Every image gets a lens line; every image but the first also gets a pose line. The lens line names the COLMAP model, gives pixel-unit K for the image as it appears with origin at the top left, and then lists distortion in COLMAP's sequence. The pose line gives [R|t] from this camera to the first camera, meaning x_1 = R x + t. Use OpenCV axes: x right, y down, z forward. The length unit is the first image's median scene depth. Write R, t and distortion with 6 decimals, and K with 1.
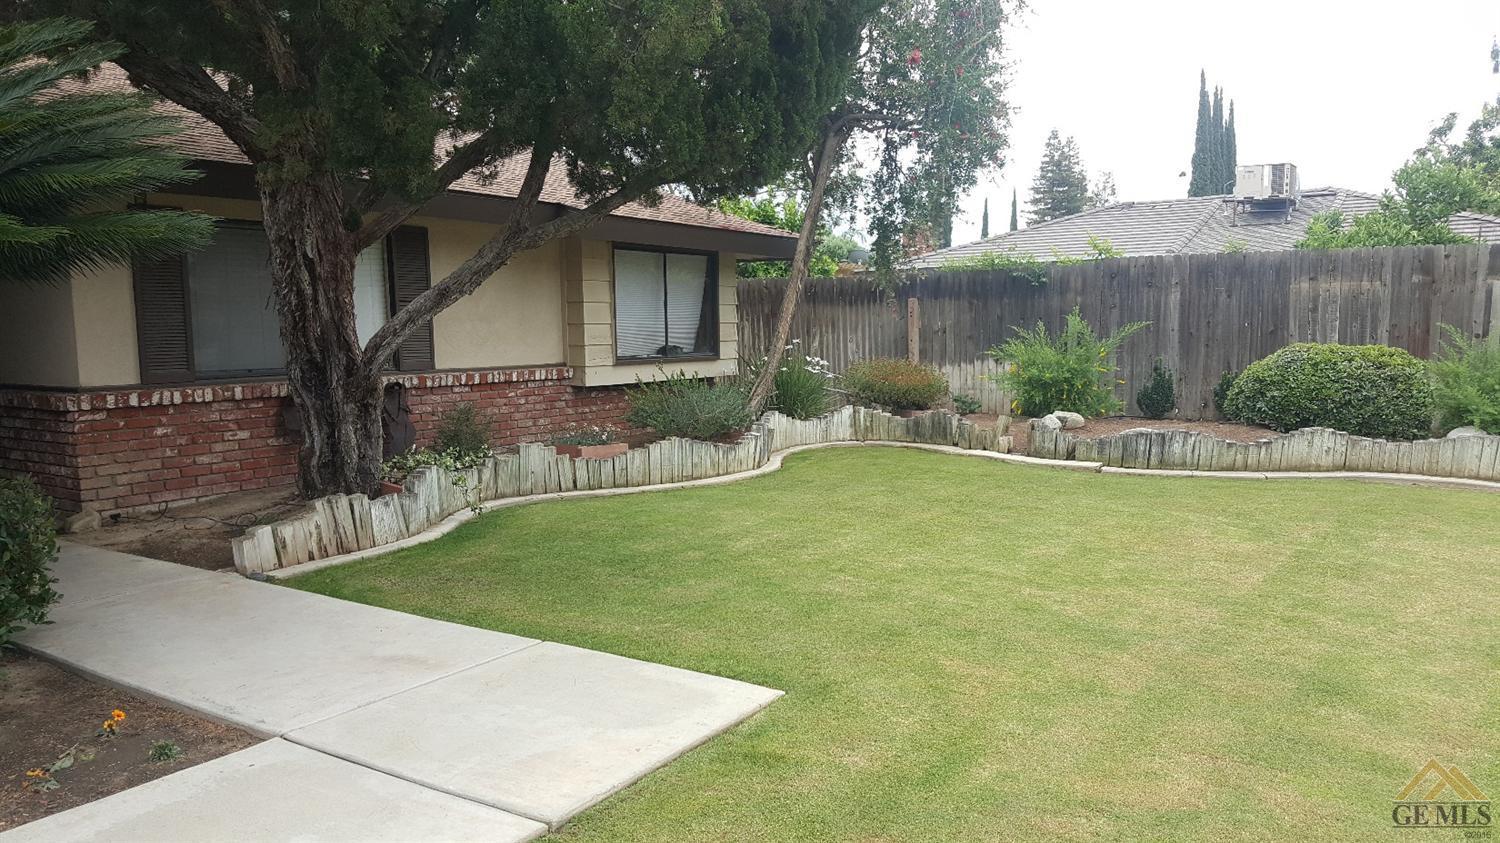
lens RADIAL K [[1096.7, 0, 754.9], [0, 1096.7, 483.8], [0, 0, 1]] dist [0.132453, -0.141533]
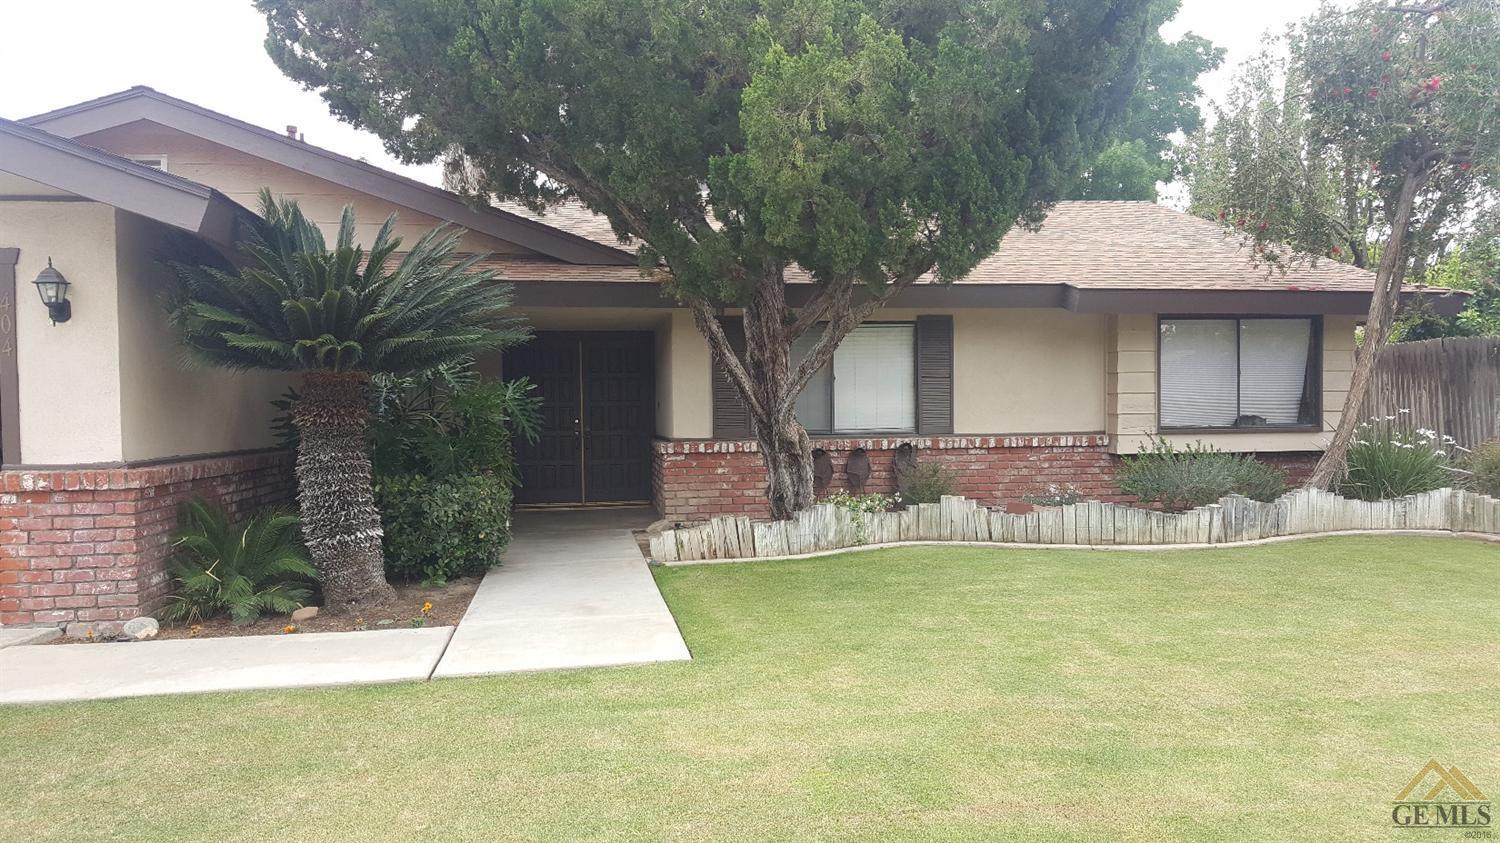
lens RADIAL K [[1096.7, 0, 754.9], [0, 1096.7, 483.8], [0, 0, 1]] dist [0.132453, -0.141533]
pose [[0.688910, 0.051477, -0.723017, 0.418403], [-0.103391, 0.994254, -0.027726, 0.003482], [0.717435, 0.093854, 0.690274, 0.050862]]
